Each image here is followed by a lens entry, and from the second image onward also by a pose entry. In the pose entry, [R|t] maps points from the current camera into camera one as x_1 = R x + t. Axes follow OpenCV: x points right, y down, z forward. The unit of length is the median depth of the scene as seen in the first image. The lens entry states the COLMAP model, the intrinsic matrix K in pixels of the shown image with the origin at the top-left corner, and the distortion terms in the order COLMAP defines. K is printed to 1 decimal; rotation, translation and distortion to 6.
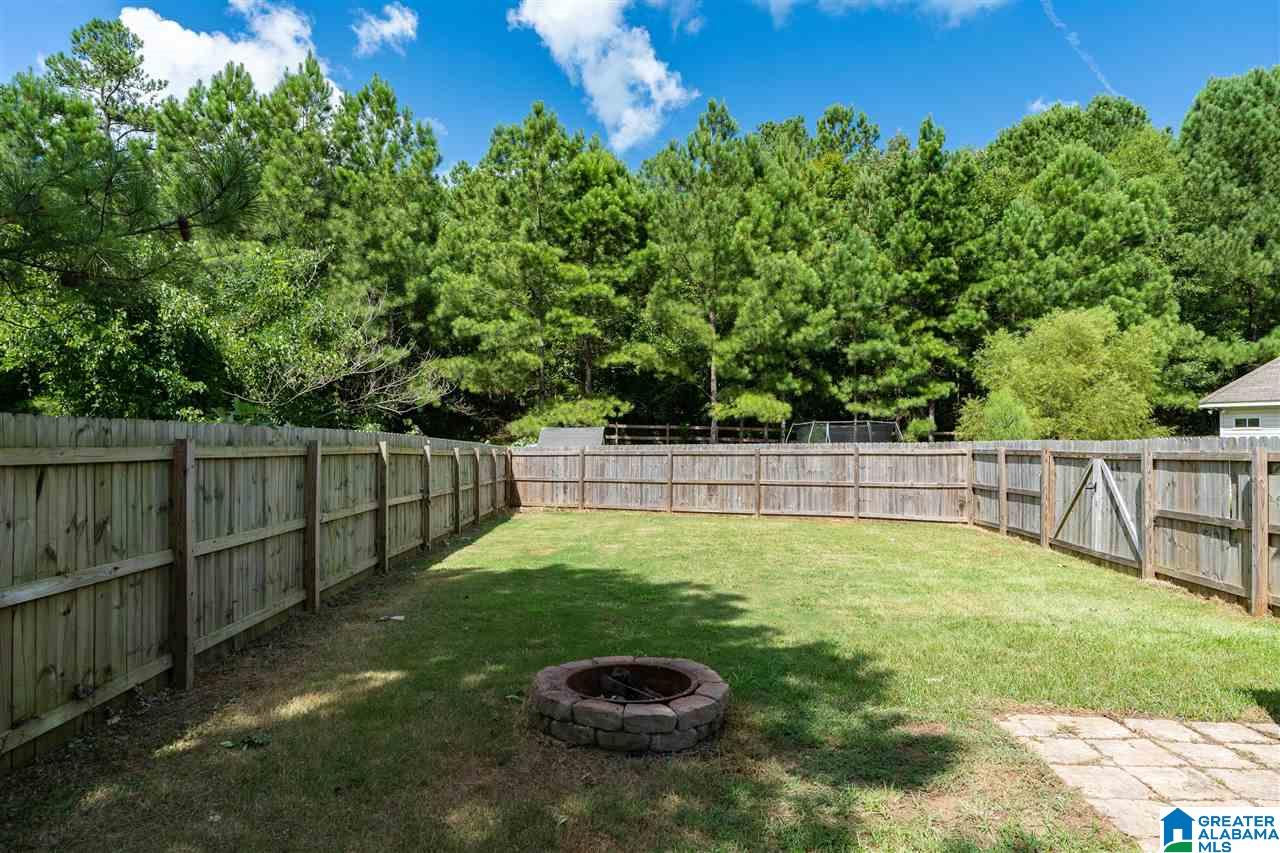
lens RADIAL K [[739.5, 0, 638.4], [0, 739.5, 425.9], [0, 0, 1]] dist [0.000888, 0.000447]
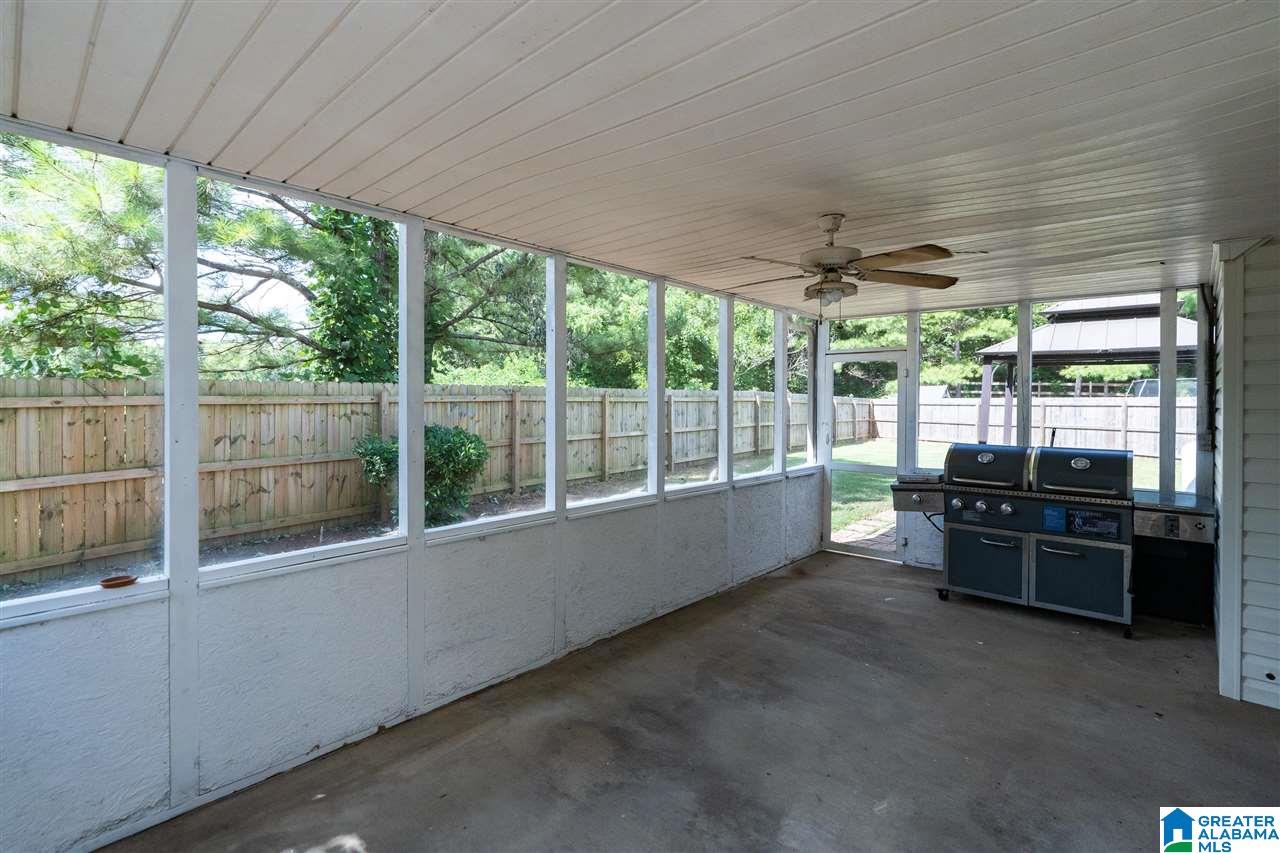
lens RADIAL K [[582.0, 0, 628.6], [0, 582.0, 395.5], [0, 0, 1]] dist [0.000116, 0.000003]
pose [[0.770445, 0.000716, -0.637506, 0.212538], [0.012961, 0.999775, 0.016786, -0.006577], [0.637375, -0.021195, 0.770262, -0.265046]]
